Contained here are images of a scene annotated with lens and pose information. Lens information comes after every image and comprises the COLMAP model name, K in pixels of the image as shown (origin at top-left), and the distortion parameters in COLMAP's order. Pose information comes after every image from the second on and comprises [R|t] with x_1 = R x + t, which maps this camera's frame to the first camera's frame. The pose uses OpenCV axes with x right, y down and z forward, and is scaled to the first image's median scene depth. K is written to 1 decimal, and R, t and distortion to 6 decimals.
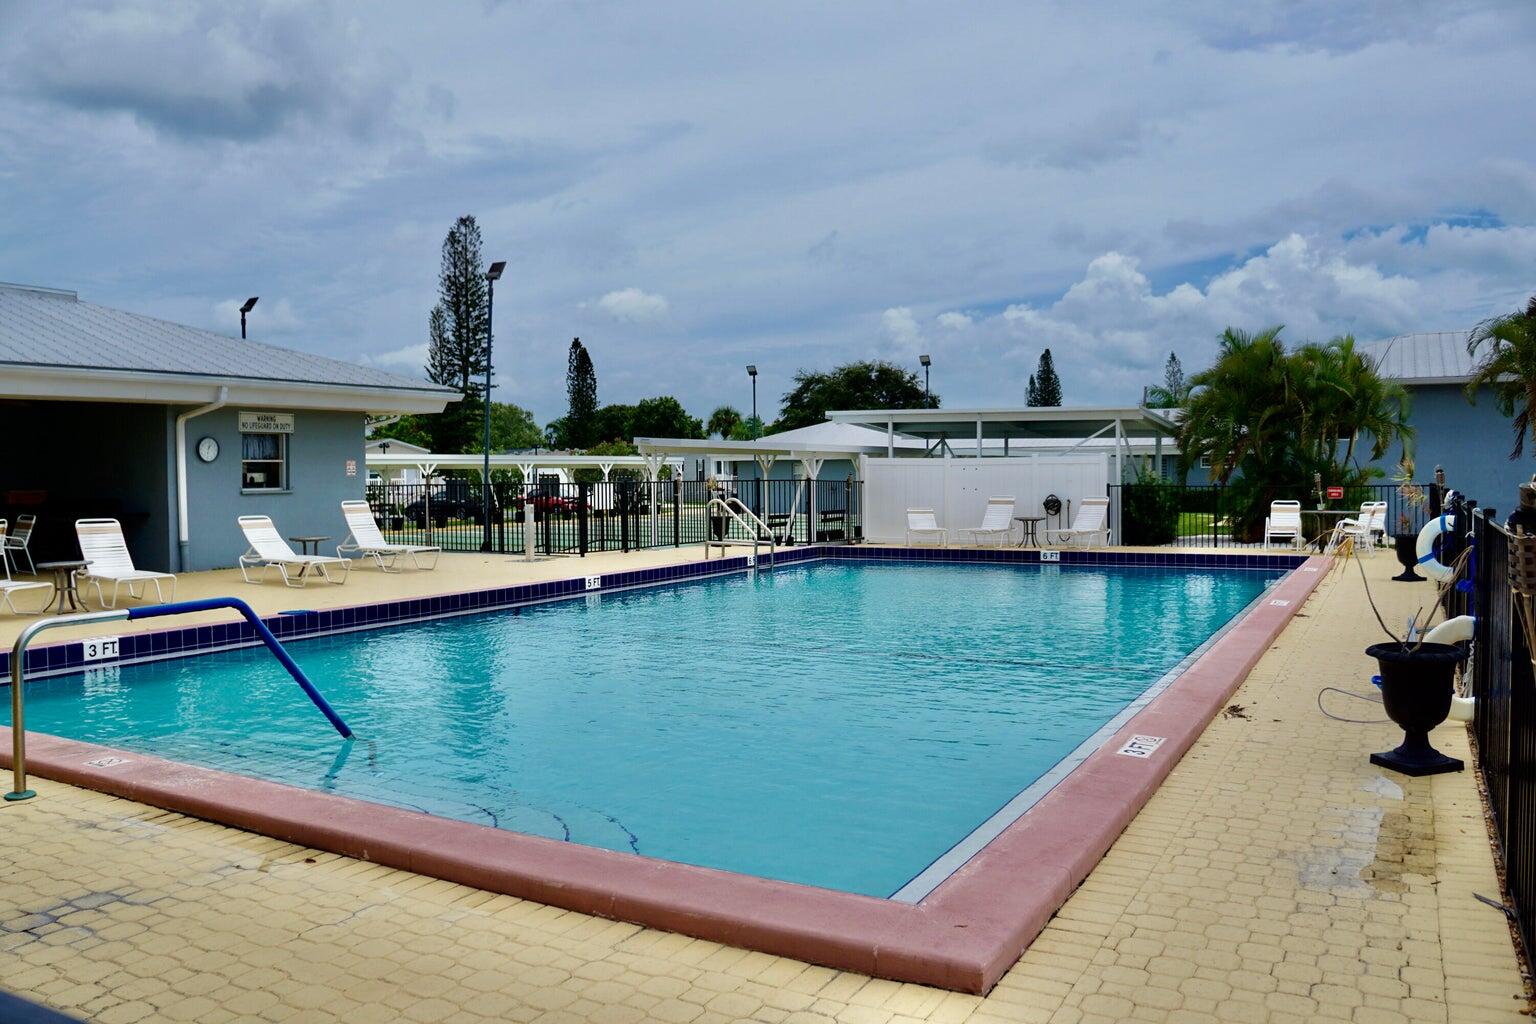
lens RADIAL K [[1217.8, 0, 768.2], [0, 1217.8, 513.3], [0, 0, 1]] dist [-0.127488, -0.004817]
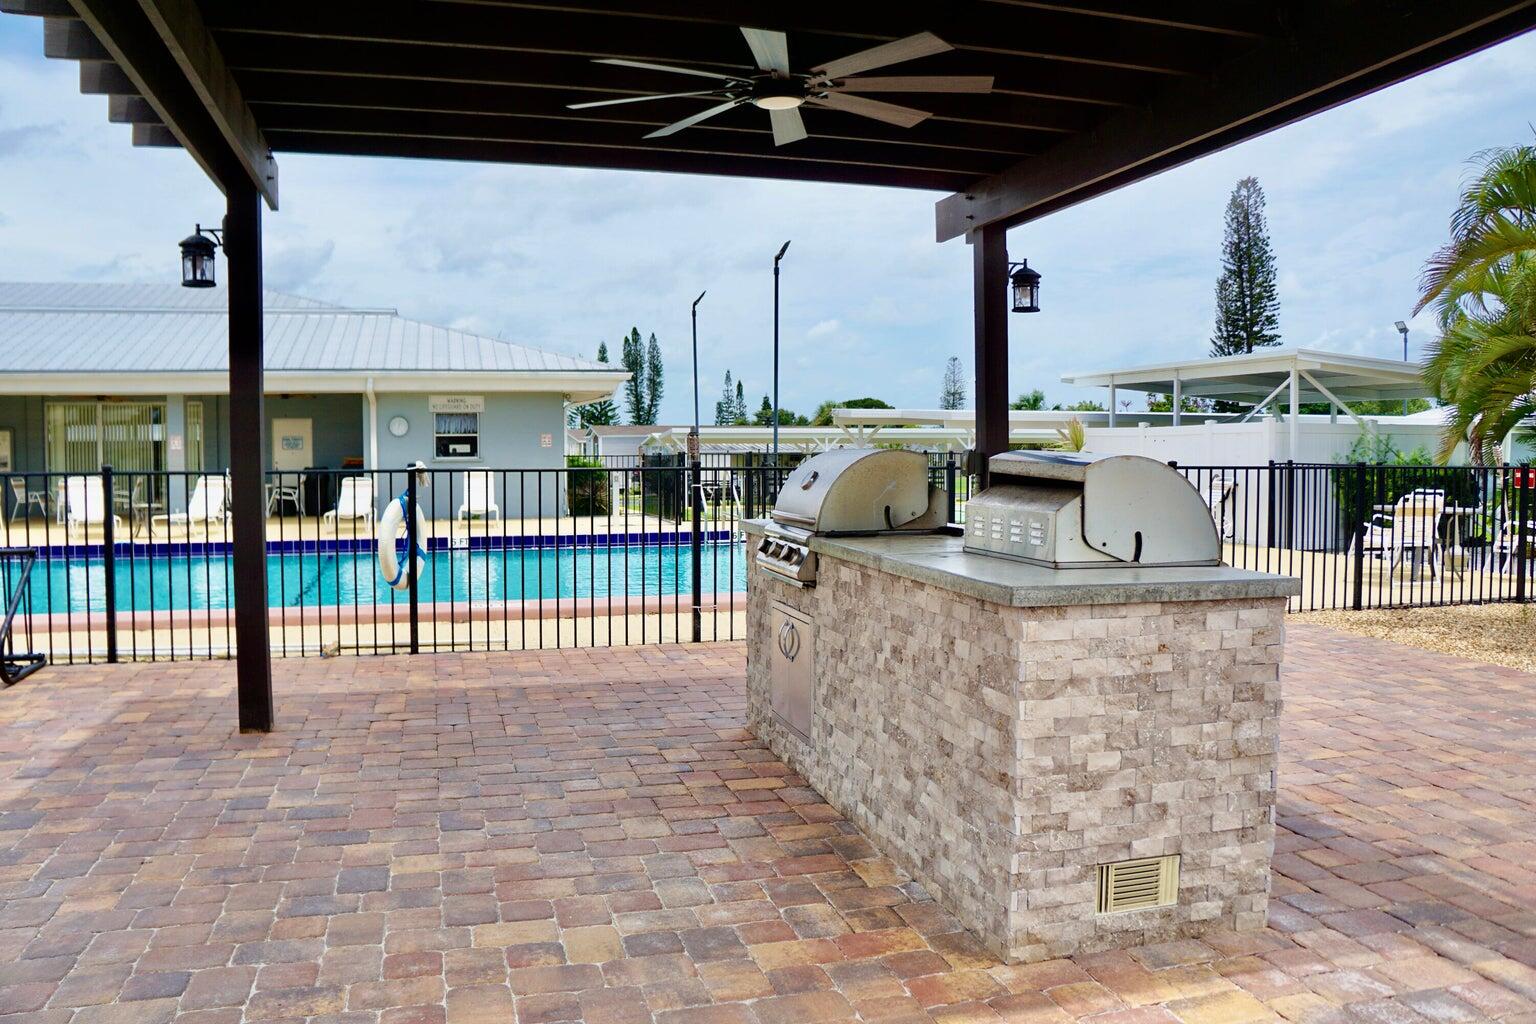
lens RADIAL K [[1217.8, 0, 771.0], [0, 1217.8, 511.0], [0, 0, 1]] dist [-0.127488, -0.004817]
pose [[0.702281, 0.037446, -0.710914, 0.154854], [-0.025036, 0.999297, 0.027905, -0.001792], [0.711459, -0.001798, 0.702725, 0.076828]]
